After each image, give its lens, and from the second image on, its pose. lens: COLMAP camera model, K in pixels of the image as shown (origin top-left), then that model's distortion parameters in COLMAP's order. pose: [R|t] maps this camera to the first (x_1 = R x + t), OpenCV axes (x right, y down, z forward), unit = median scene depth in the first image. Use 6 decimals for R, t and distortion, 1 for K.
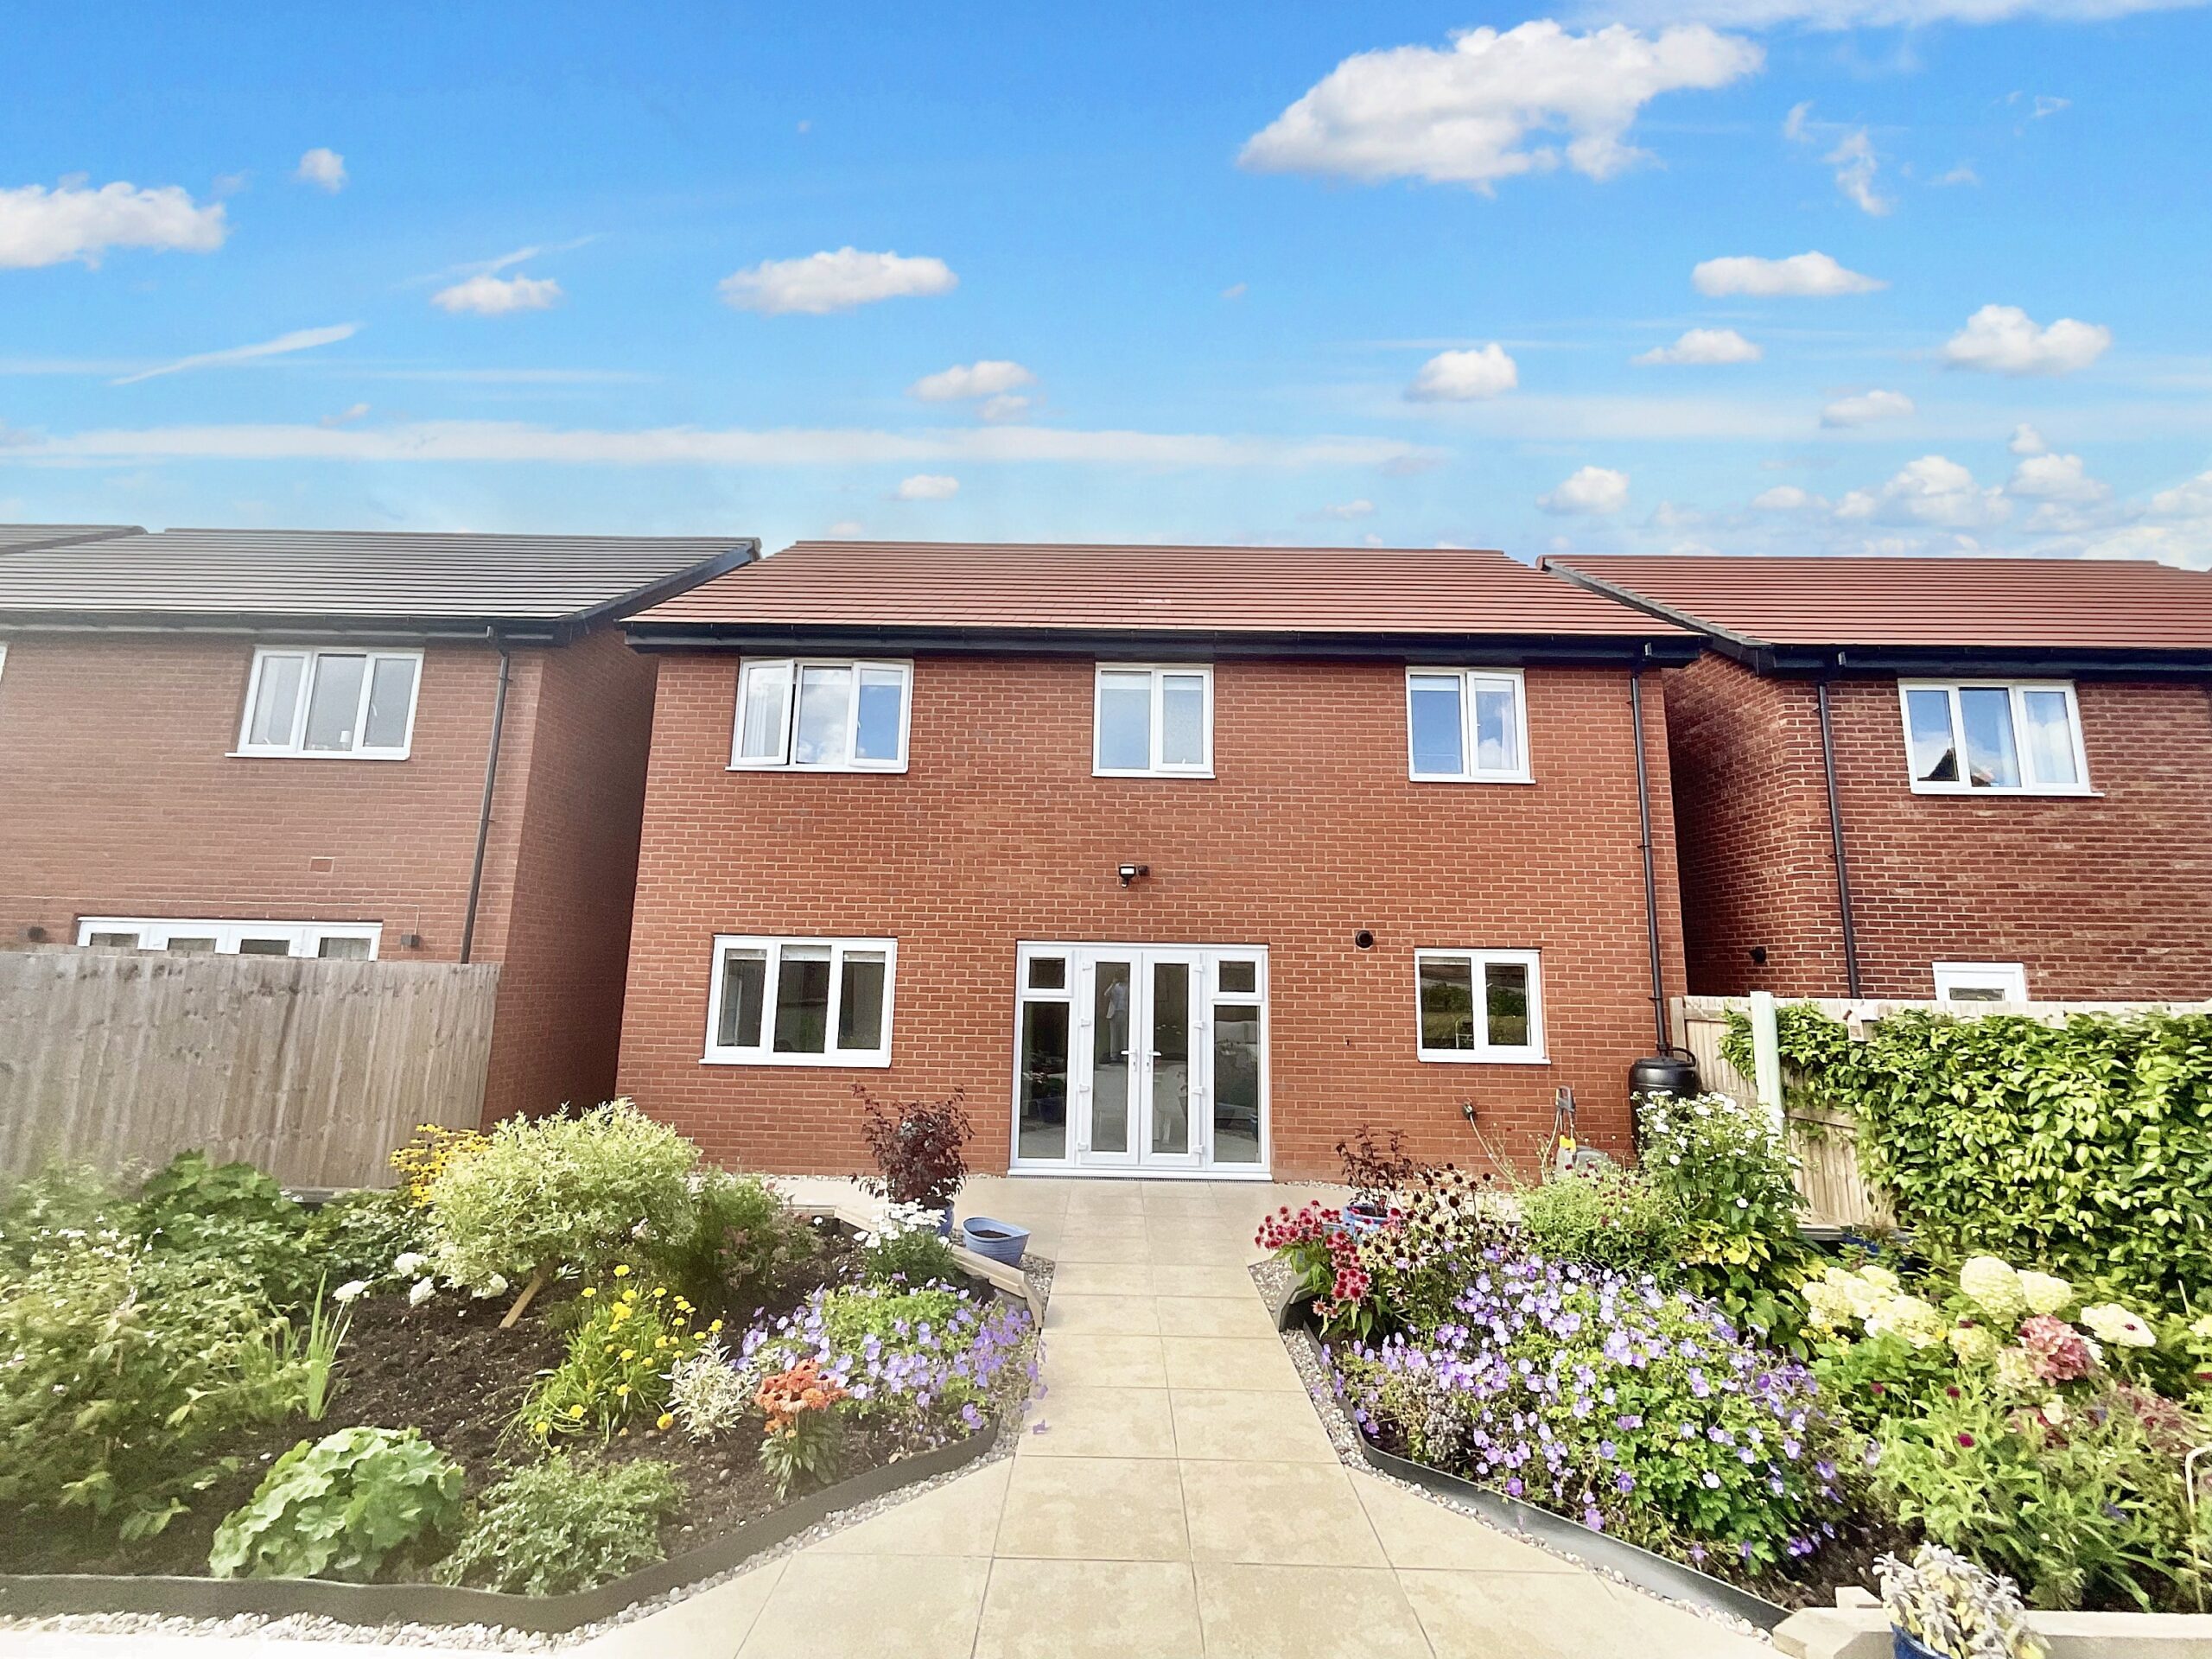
lens RADIAL K [[908.1, 0, 1109.6], [0, 908.1, 831.5], [0, 0, 1]] dist [-0.005581, 0.000142]
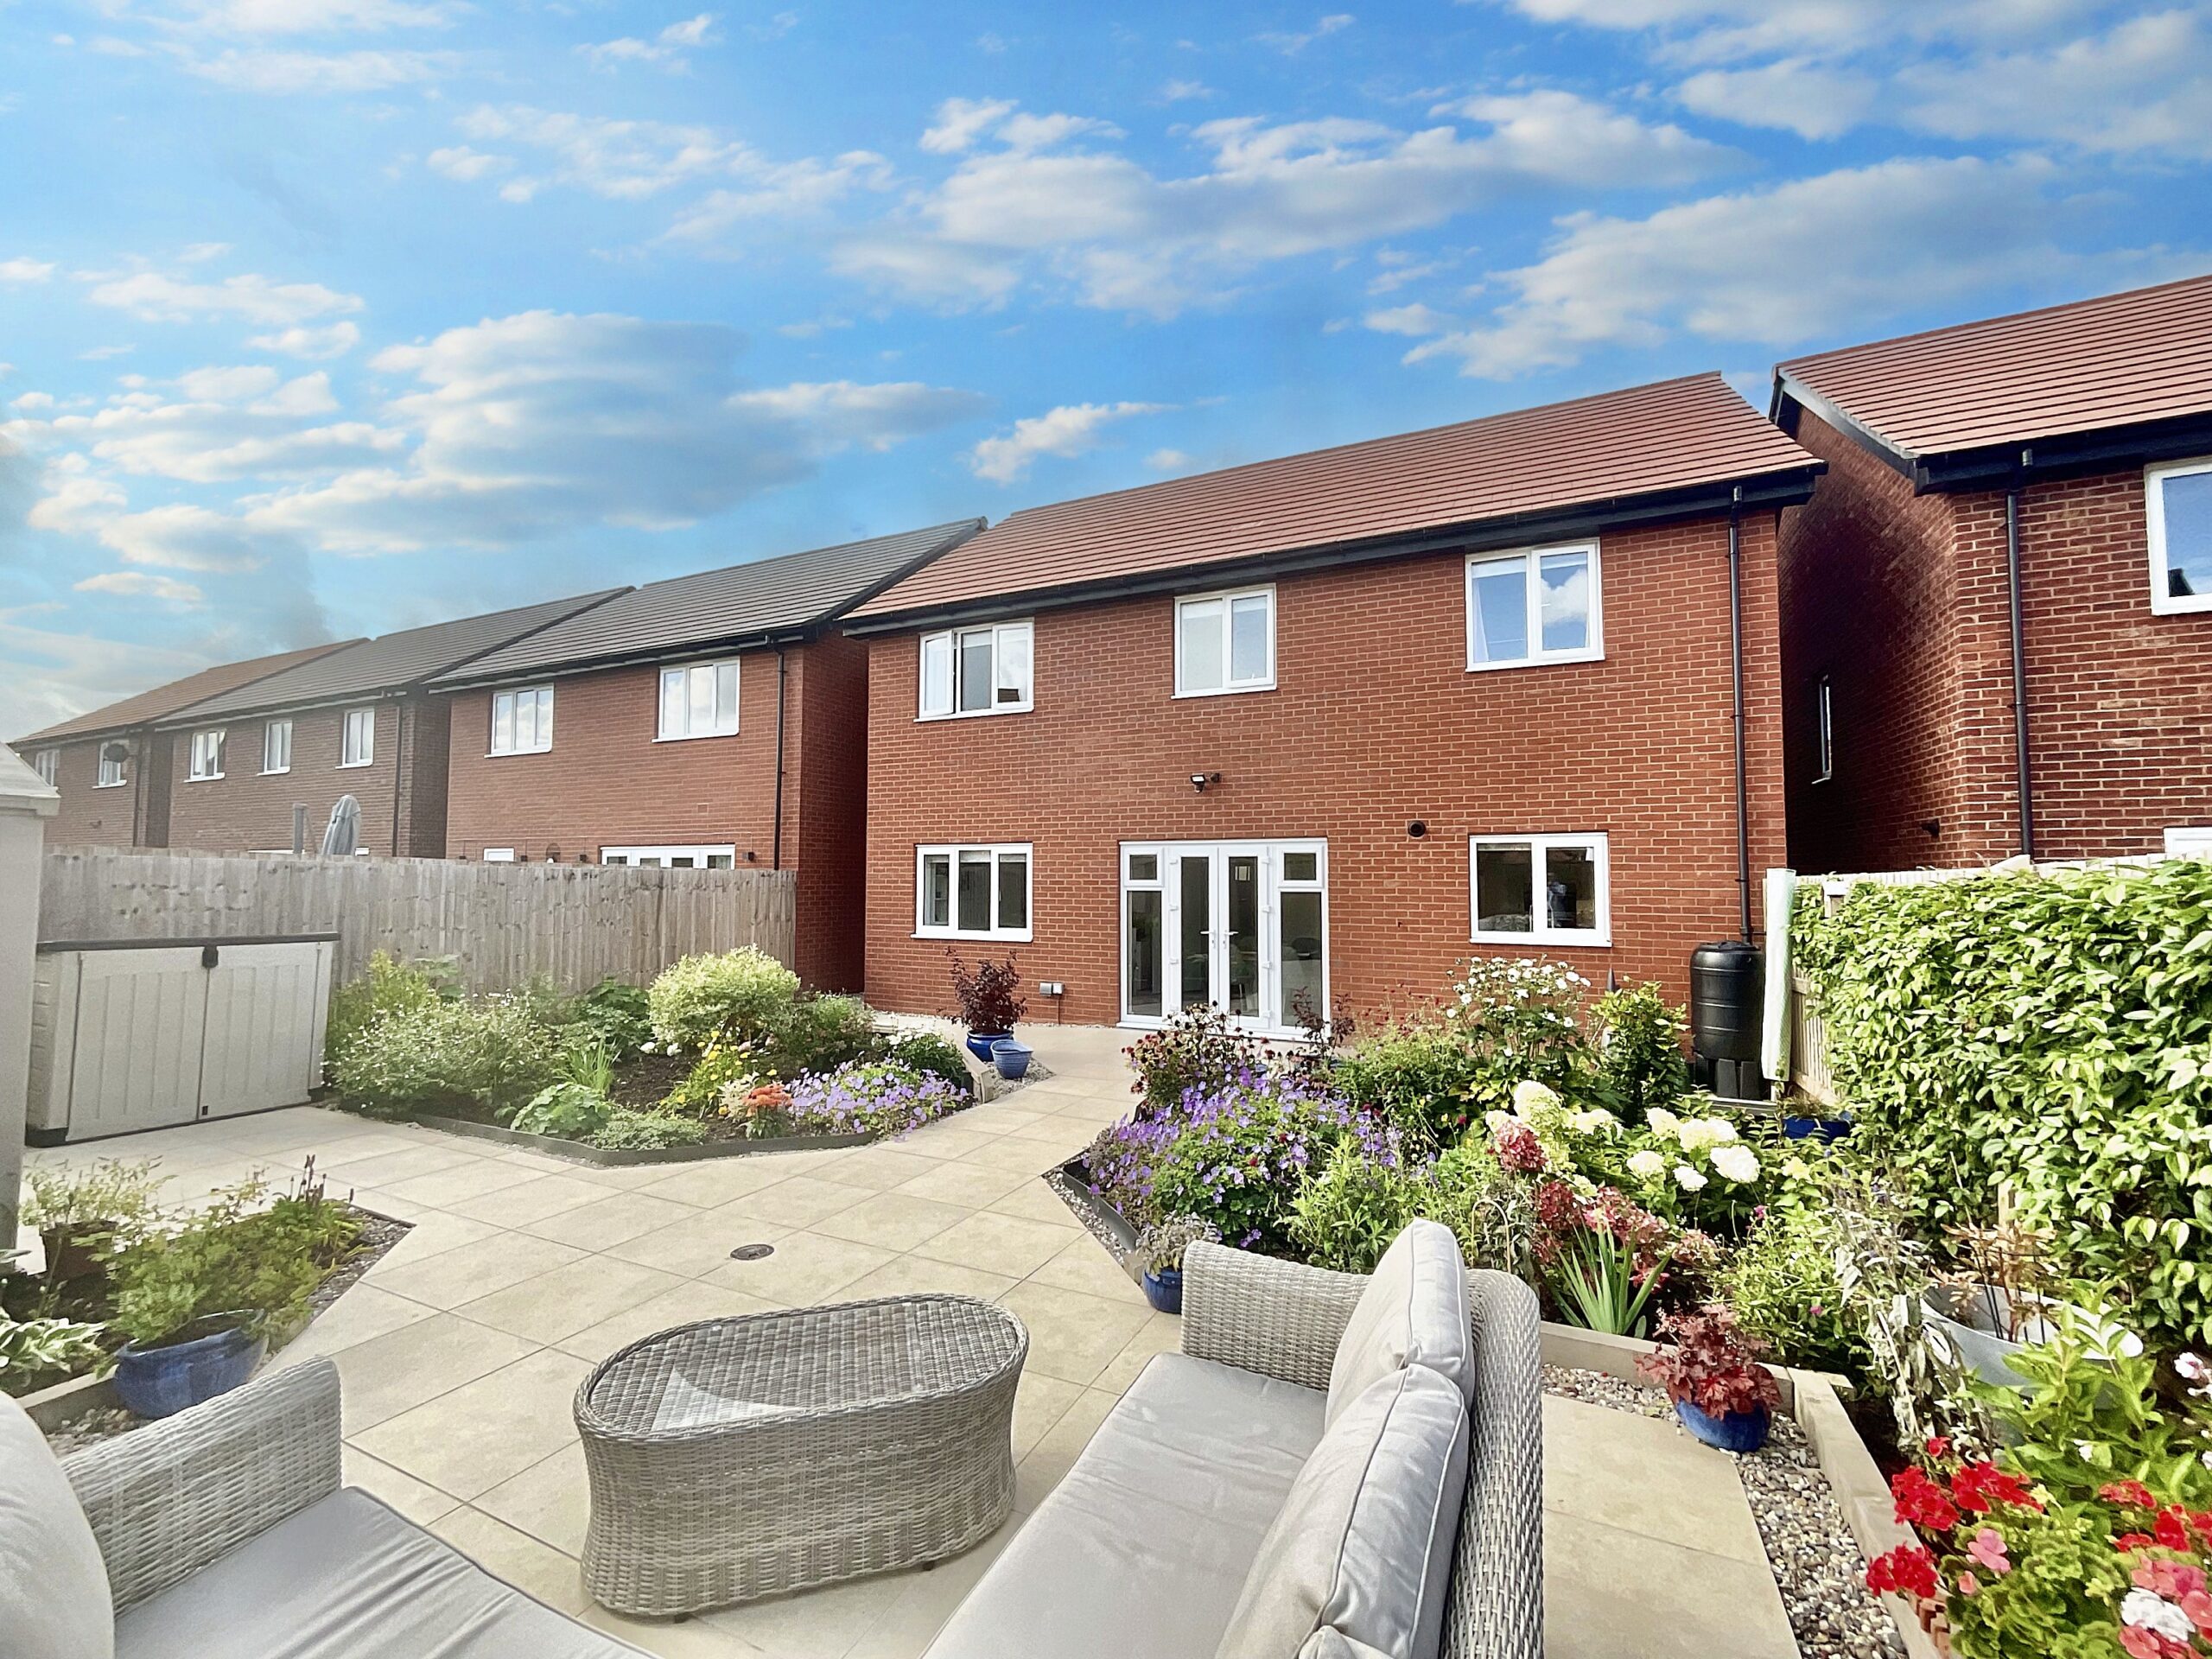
lens RADIAL K [[908.1, 0, 1101.8], [0, 908.1, 830.6], [0, 0, 1]] dist [-0.005581, 0.000142]
pose [[0.903039, -0.039450, -0.427743, 0.398433], [0.084246, 0.992700, 0.086304, -0.001304], [0.421216, -0.113972, 0.899771, -0.103697]]
